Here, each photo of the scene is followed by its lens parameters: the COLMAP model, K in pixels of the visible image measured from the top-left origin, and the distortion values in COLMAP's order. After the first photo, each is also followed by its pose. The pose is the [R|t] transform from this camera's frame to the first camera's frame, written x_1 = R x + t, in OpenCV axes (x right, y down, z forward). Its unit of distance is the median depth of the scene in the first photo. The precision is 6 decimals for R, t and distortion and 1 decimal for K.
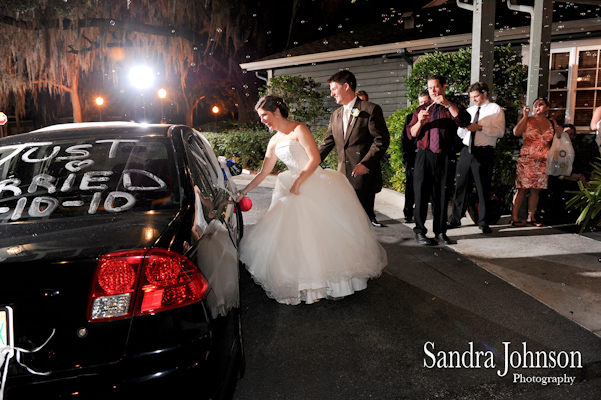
lens RADIAL K [[415.1, 0, 300.5], [0, 415.1, 200.0], [0, 0, 1]] dist [-0.059555, -0.001070]
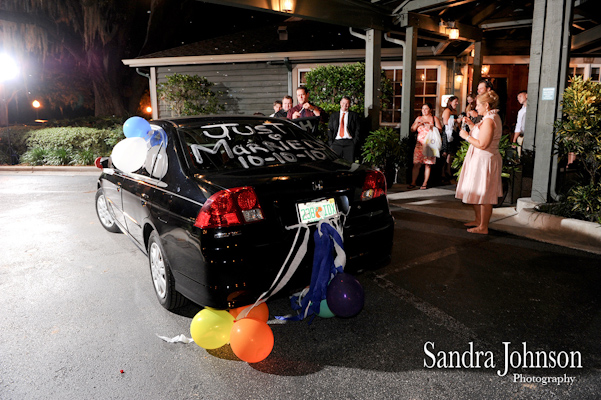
lens RADIAL K [[415.1, 0, 300.5], [0, 415.1, 200.0], [0, 0, 1]] dist [-0.059555, -0.001070]
pose [[0.910371, -0.062426, 0.409058, -0.223598], [0.060303, 0.998016, 0.018100, 0.029064], [-0.409377, 0.008189, 0.912329, -0.117721]]
